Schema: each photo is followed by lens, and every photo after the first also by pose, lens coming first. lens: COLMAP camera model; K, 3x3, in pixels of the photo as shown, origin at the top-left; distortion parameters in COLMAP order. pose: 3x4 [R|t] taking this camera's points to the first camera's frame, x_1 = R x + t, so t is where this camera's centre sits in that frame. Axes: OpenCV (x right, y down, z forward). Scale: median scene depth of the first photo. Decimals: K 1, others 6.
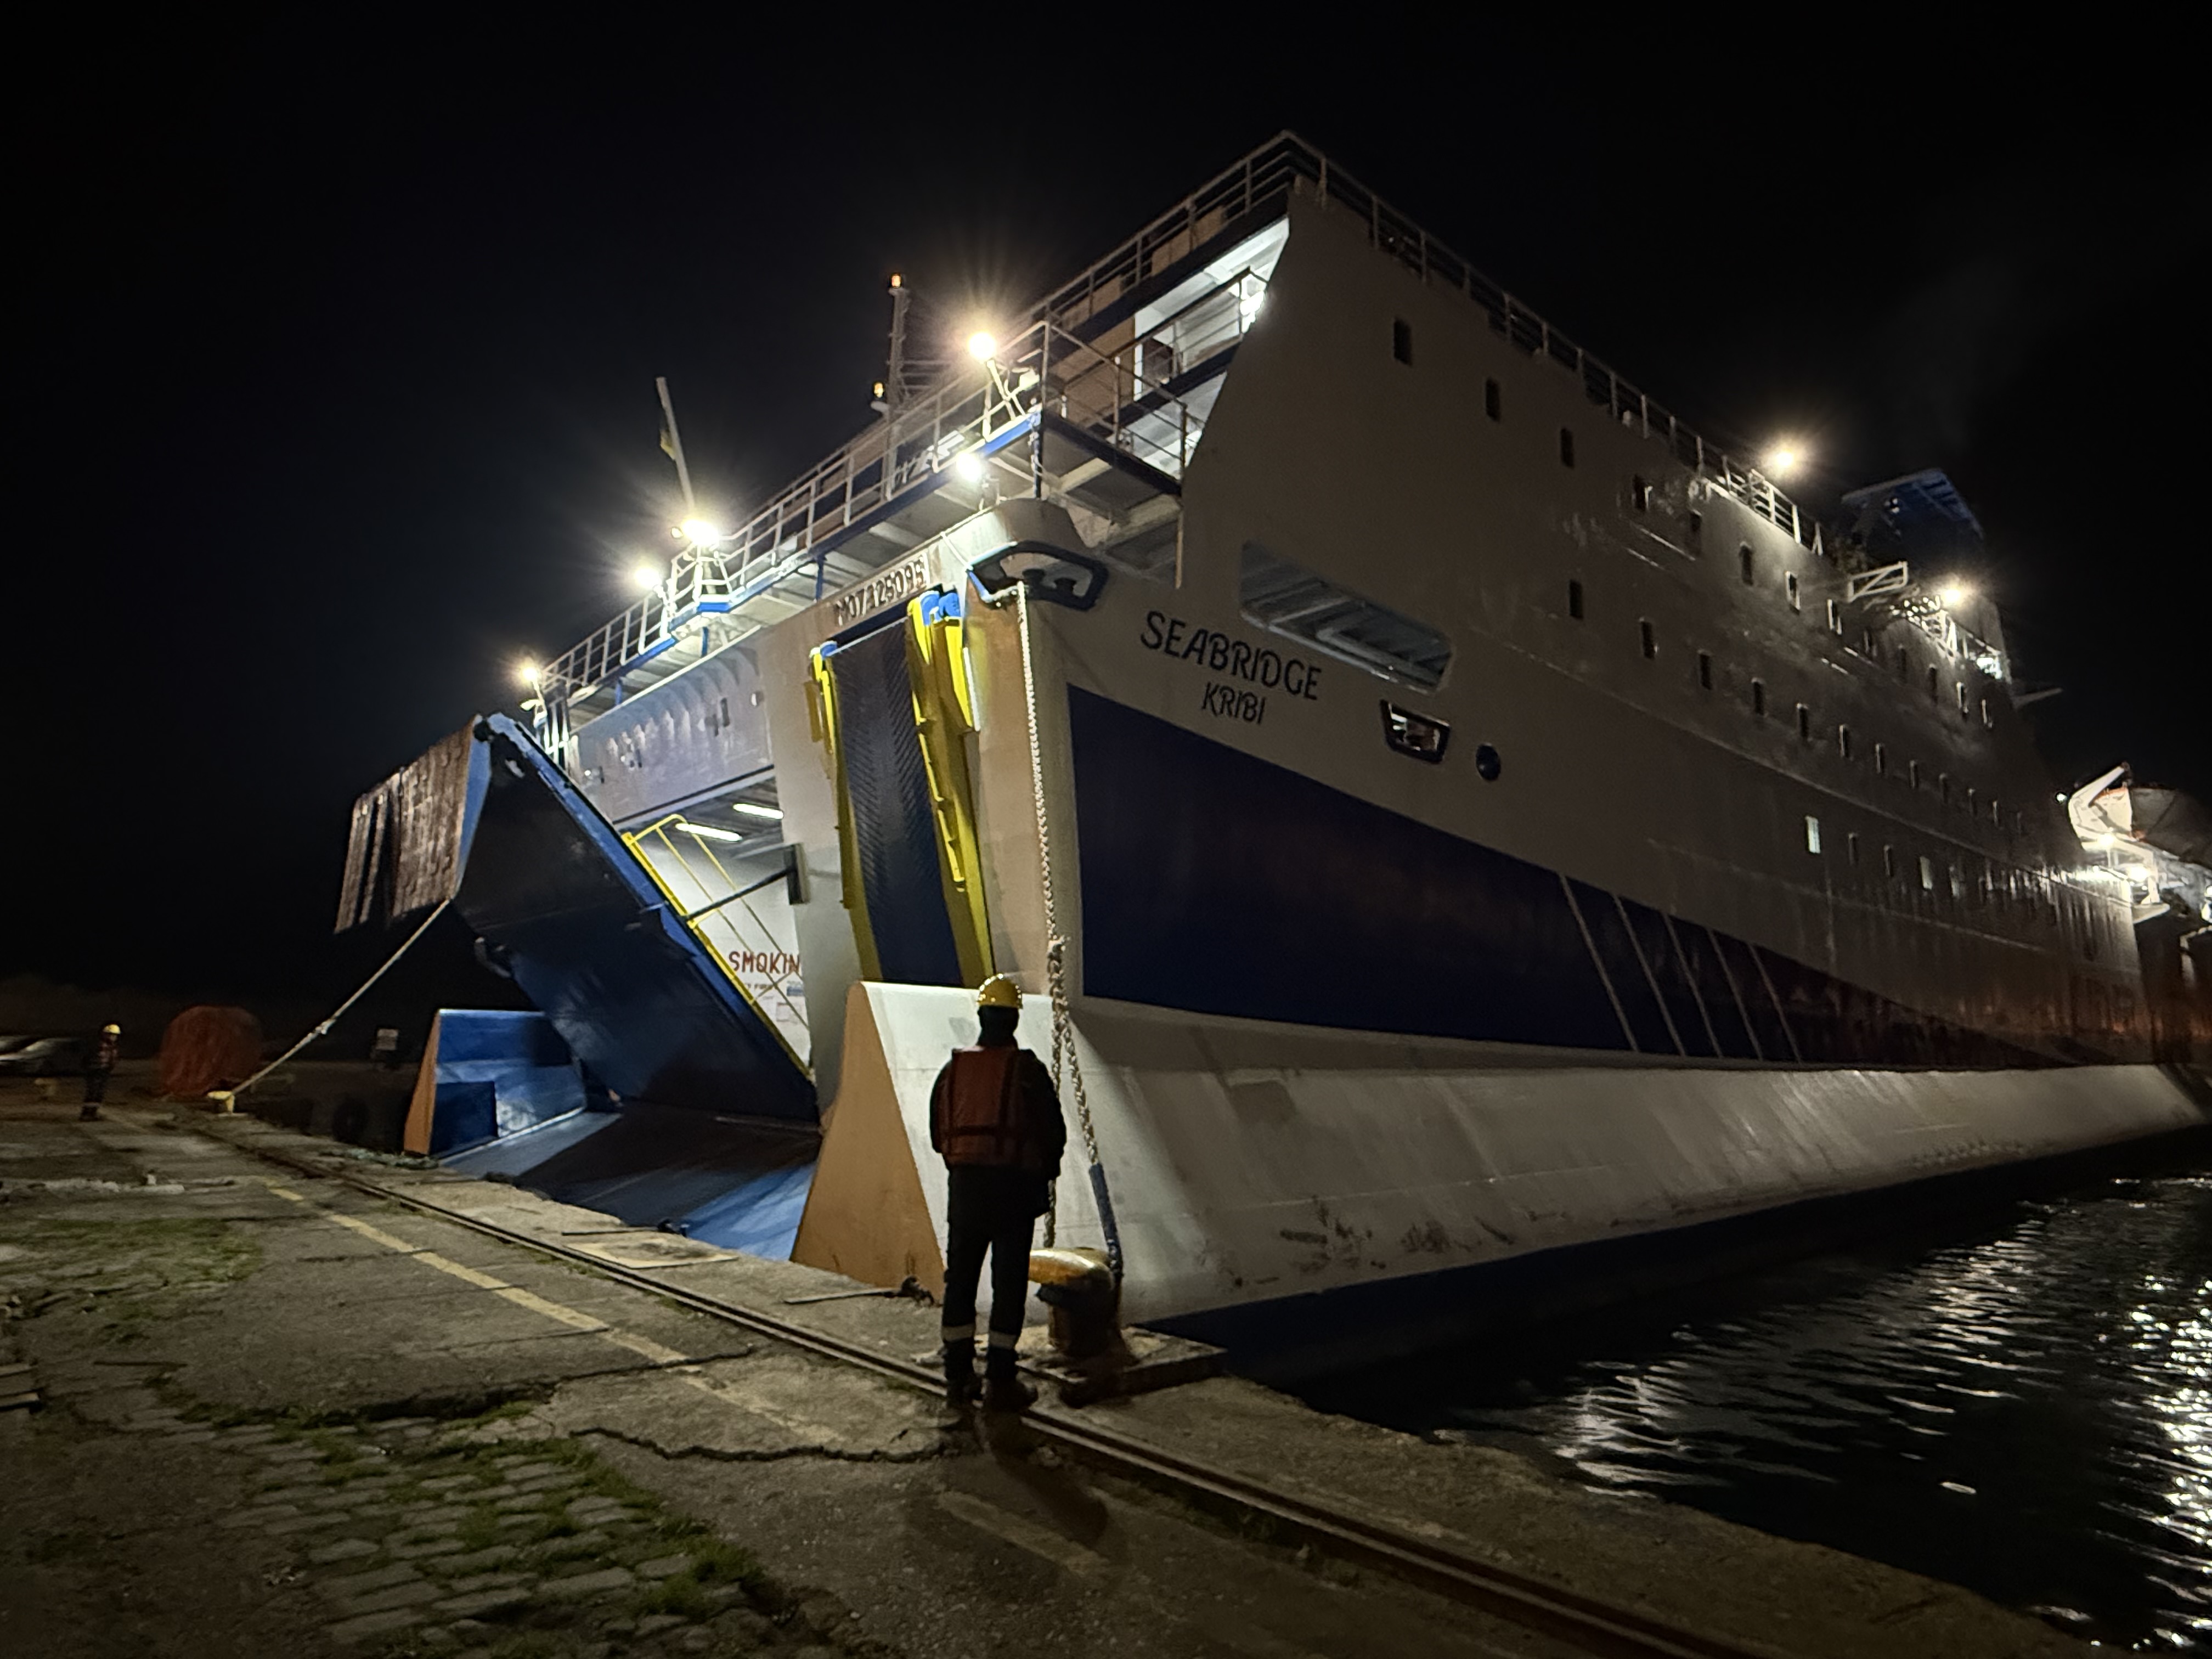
lens RADIAL K [[1235.5, 0, 1106.0], [0, 1235.5, 829.5], [0, 0, 1]] dist [-0.053518, 0.041109]
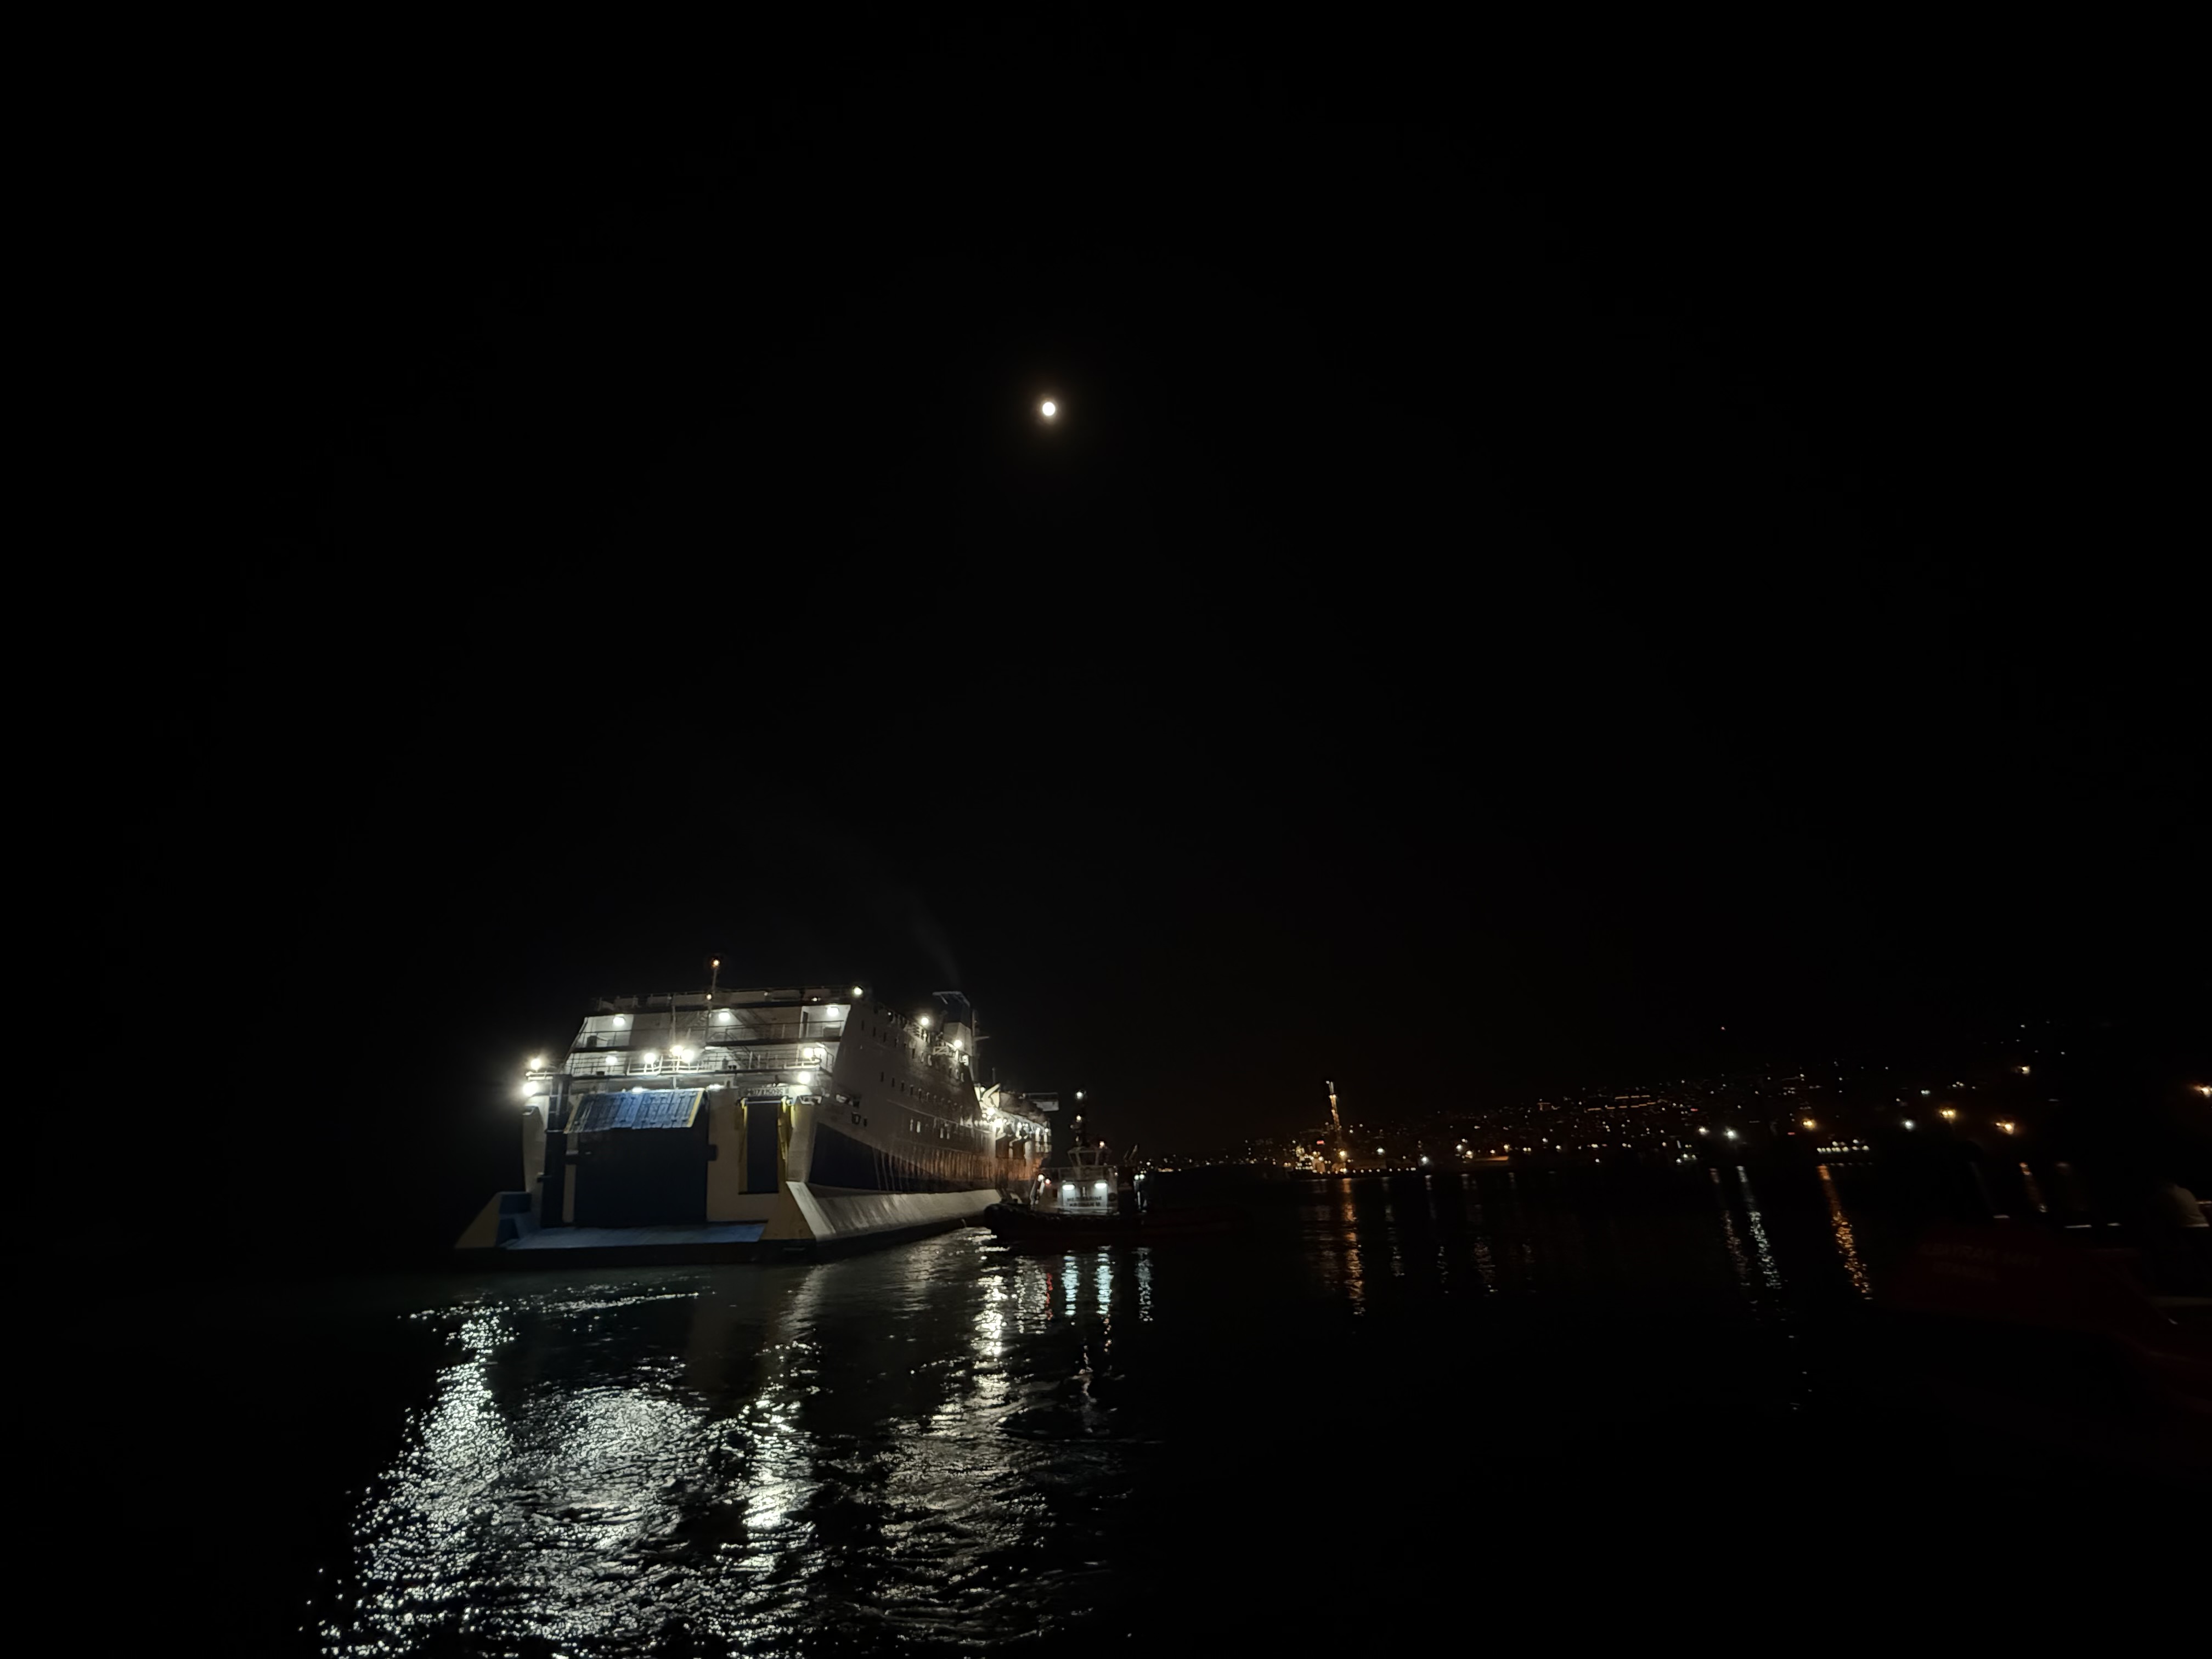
lens RADIAL K [[852.8, 0, 1106.0], [0, 852.8, 829.5], [0, 0, 1]] dist [0.001779, 0.000088]
pose [[0.705204, 0.240466, 0.666980, -1.168132], [-0.084258, 0.962486, -0.257918, -0.294471], [-0.703980, 0.125686, 0.699010, -1.611078]]
